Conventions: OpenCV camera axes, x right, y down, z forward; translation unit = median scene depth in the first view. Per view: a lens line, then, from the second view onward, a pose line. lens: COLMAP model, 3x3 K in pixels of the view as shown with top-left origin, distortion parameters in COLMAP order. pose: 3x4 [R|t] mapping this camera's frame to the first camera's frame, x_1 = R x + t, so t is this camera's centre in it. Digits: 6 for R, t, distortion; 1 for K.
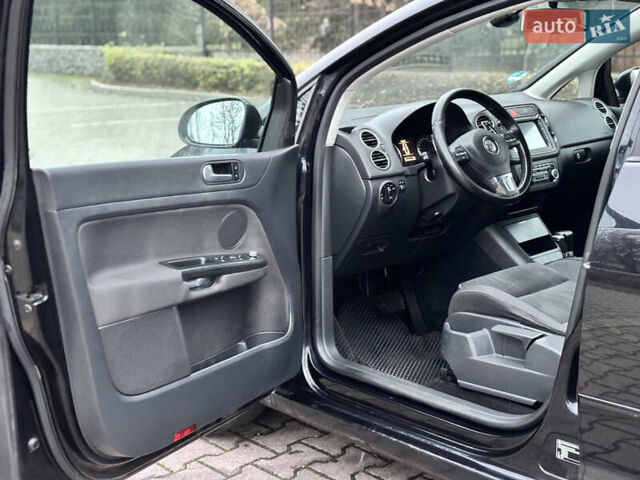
lens RADIAL K [[1002.4, 0, 298.1], [0, 1002.4, 240.2], [0, 0, 1]] dist [0.248300, -1.036354]
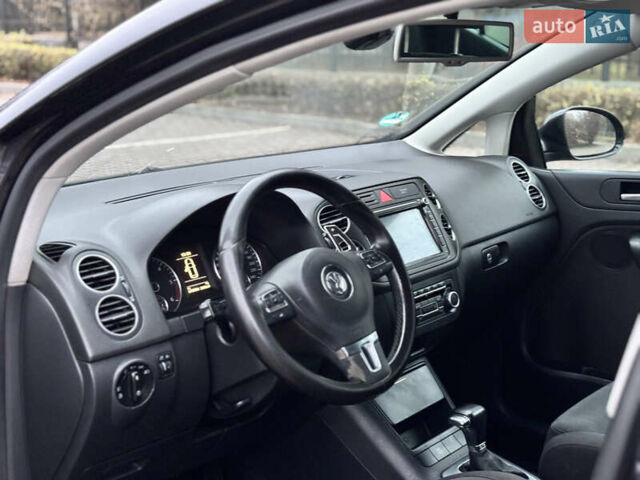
lens RADIAL K [[977.4, 0, 320.0], [0, 977.4, 240.0], [0, 0, 1]] dist [0.120569, -0.113393]
pose [[0.992568, -0.007173, 0.121477, 0.119678], [0.005146, 0.999842, 0.016991, -0.122582], [-0.121580, -0.016239, 0.992449, 0.495962]]
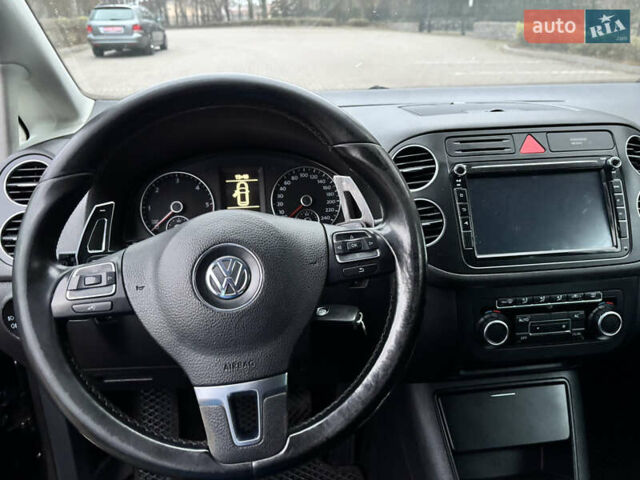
lens RADIAL K [[498.3, 0, 320.0], [0, 498.3, 240.0], [0, 0, 1]] dist [0.018665, 0.000537]
pose [[0.812021, 0.247663, -0.528474, 0.286209], [-0.123888, 0.958007, 0.258600, -0.144893], [0.570327, -0.144518, 0.808605, 0.882527]]
